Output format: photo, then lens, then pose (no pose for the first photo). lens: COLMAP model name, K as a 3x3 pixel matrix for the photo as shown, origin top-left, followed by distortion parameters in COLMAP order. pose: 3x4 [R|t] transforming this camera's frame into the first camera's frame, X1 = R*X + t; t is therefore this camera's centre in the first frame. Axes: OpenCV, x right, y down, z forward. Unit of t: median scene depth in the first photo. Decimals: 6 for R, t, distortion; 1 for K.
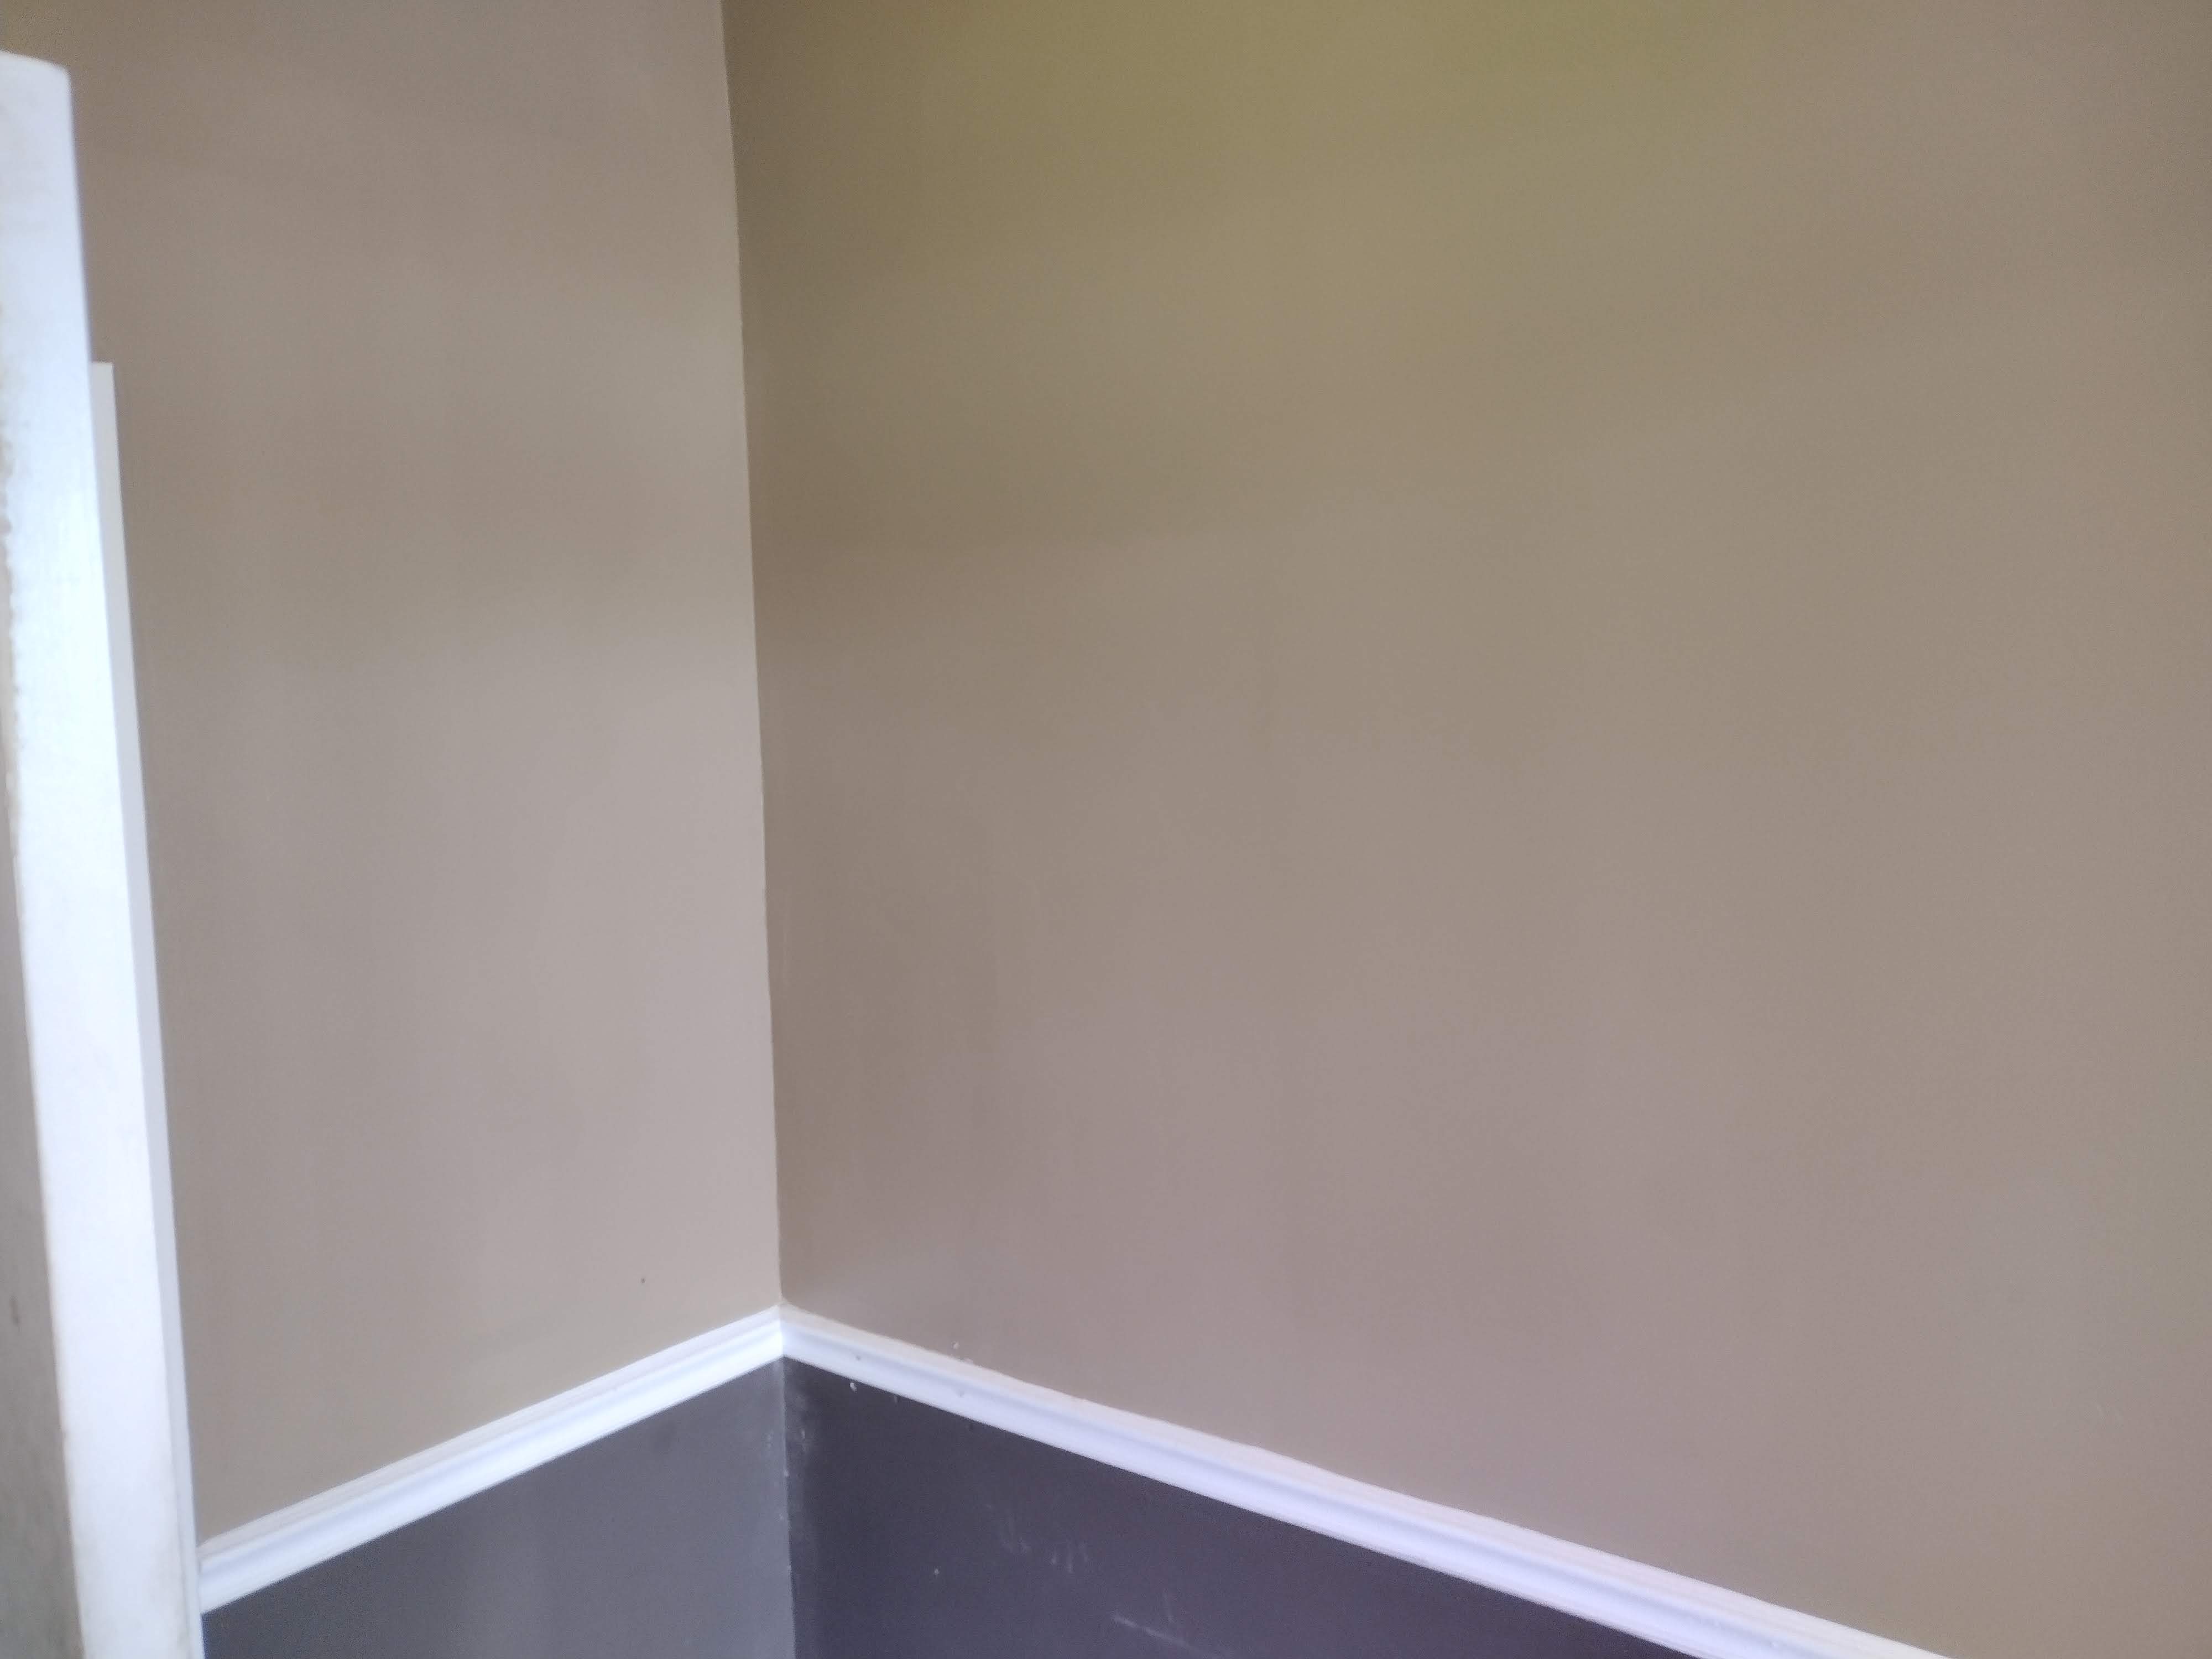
lens RADIAL K [[1663.7, 0, 1106.0], [0, 1663.7, 829.5], [0, 0, 1]] dist [0.035433, -0.016902]
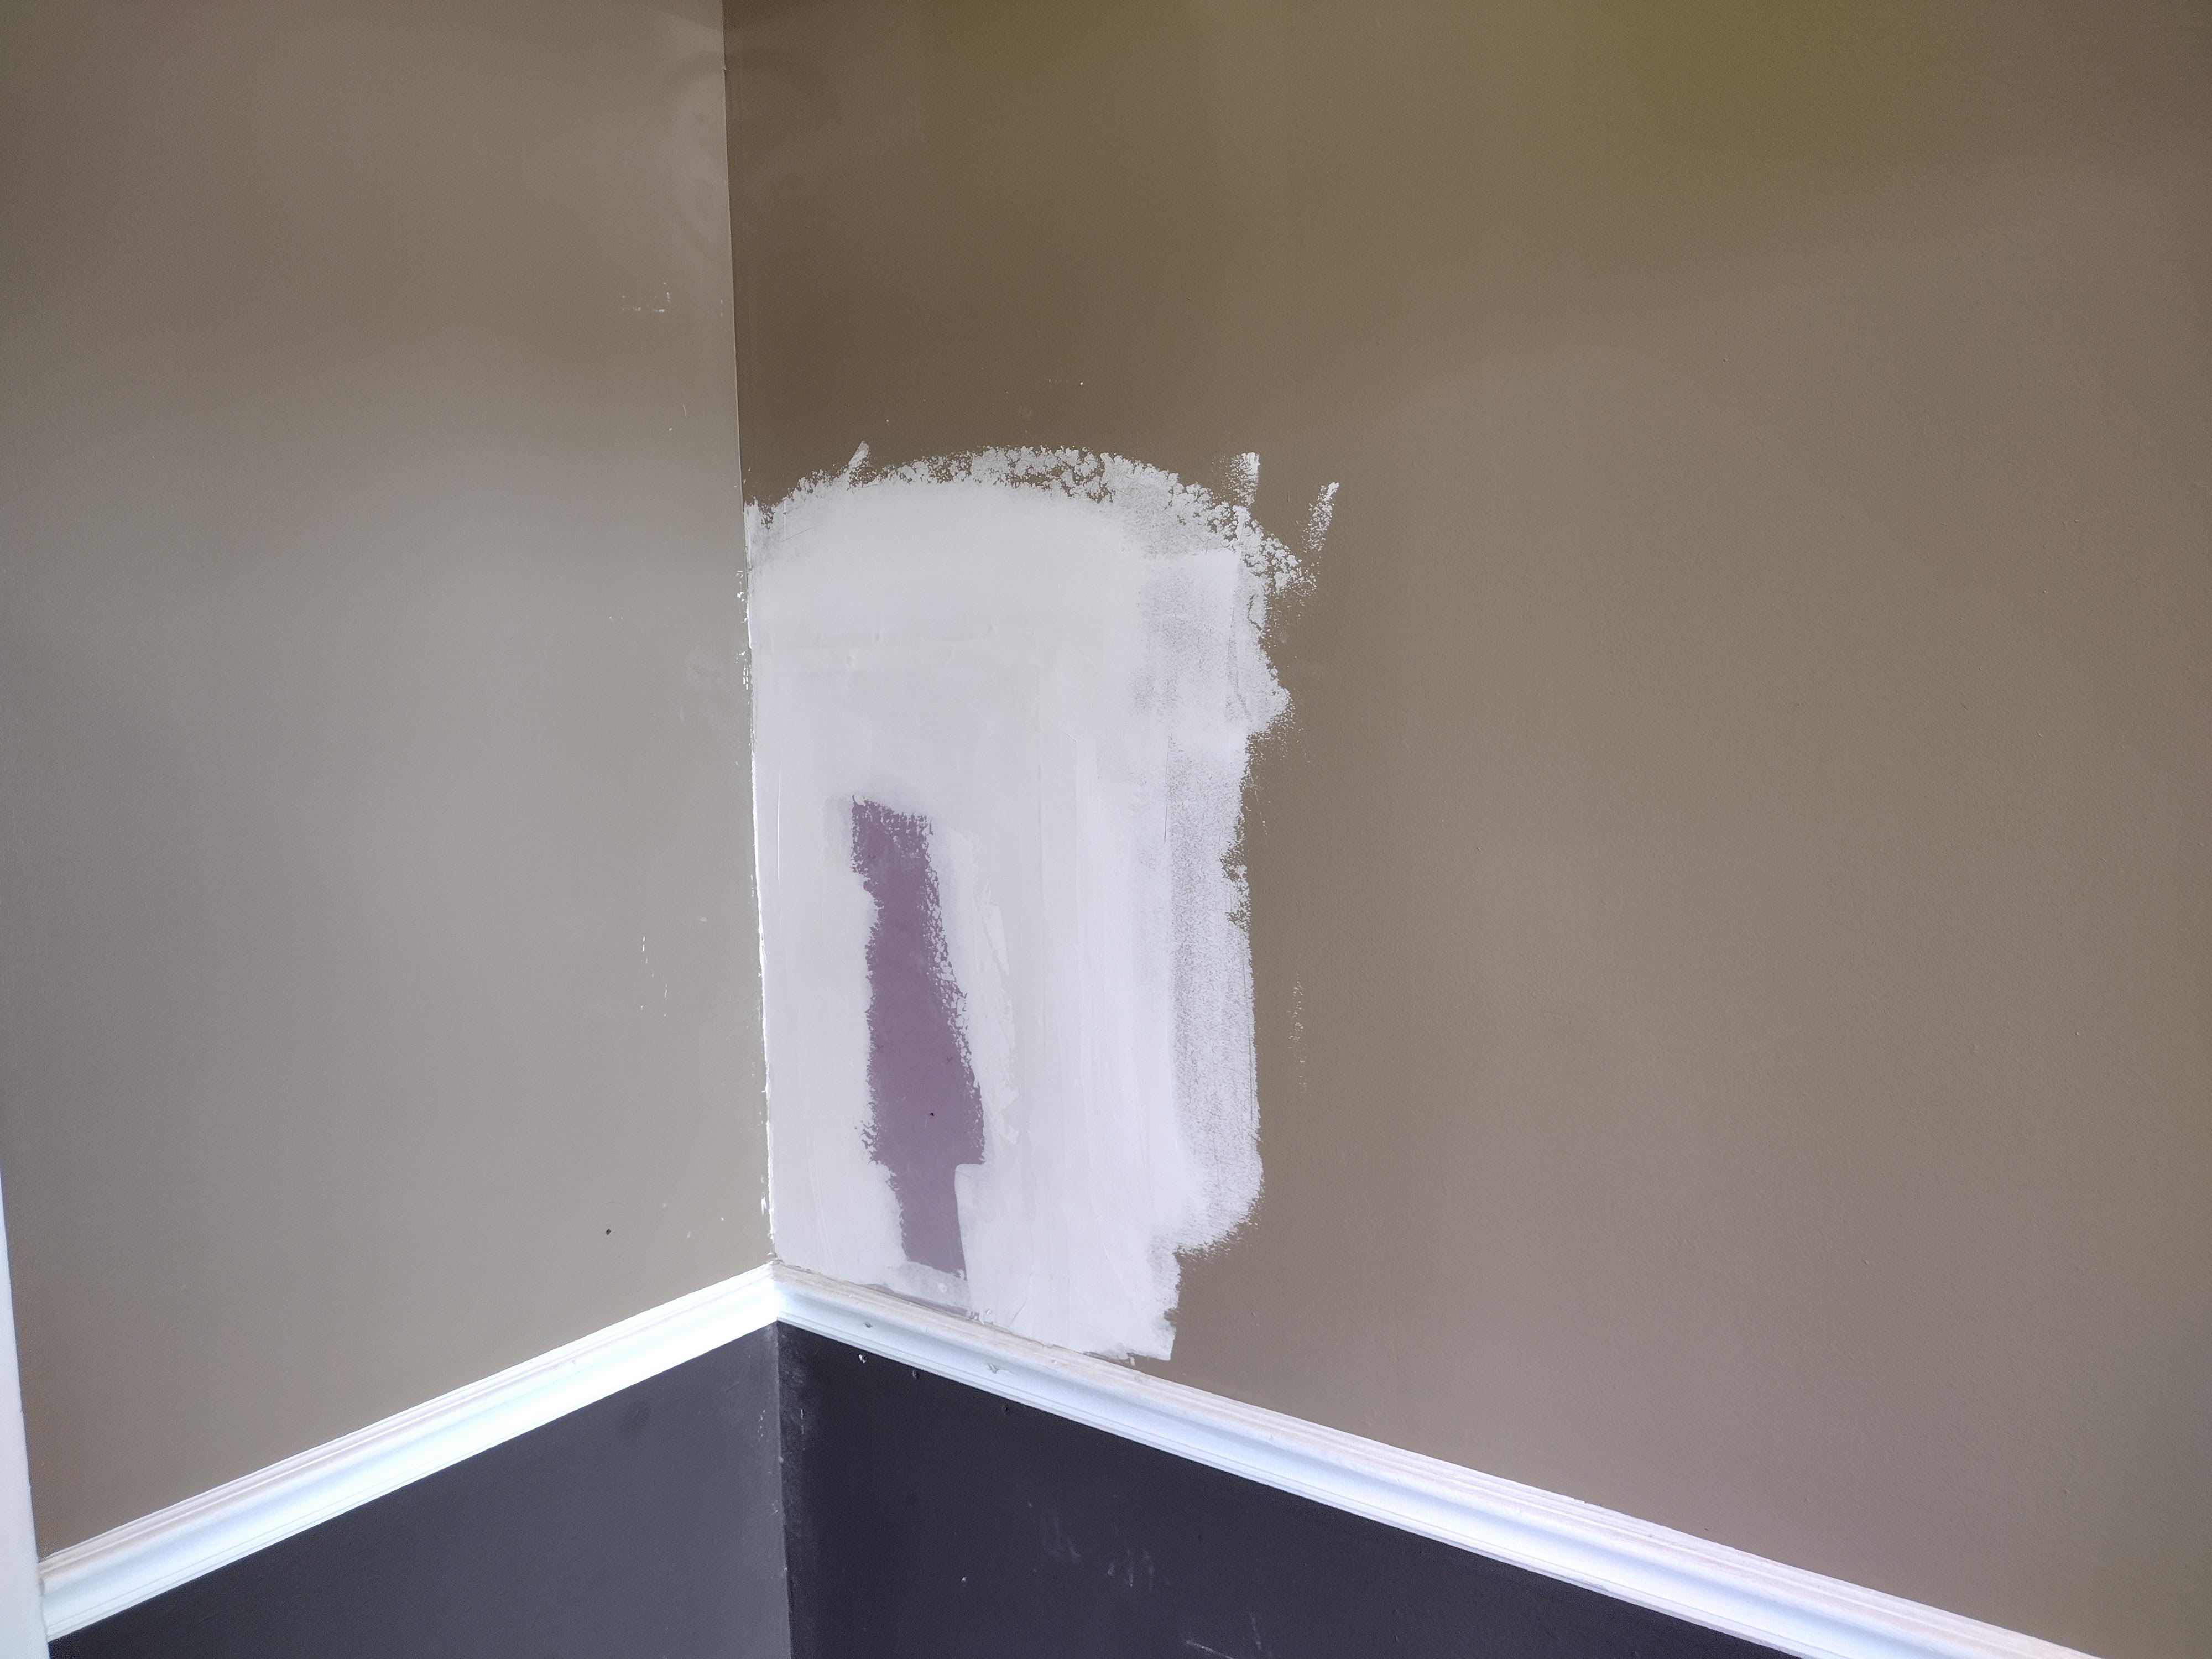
lens RADIAL K [[1738.7, 0, 1106.0], [0, 1738.7, 829.5], [0, 0, 1]] dist [0.030919, -0.002941]
pose [[0.999997, 0.001364, -0.002219, -0.027662], [-0.001291, 0.999471, 0.032493, 0.041396], [0.002262, -0.032490, 0.999469, 0.139601]]
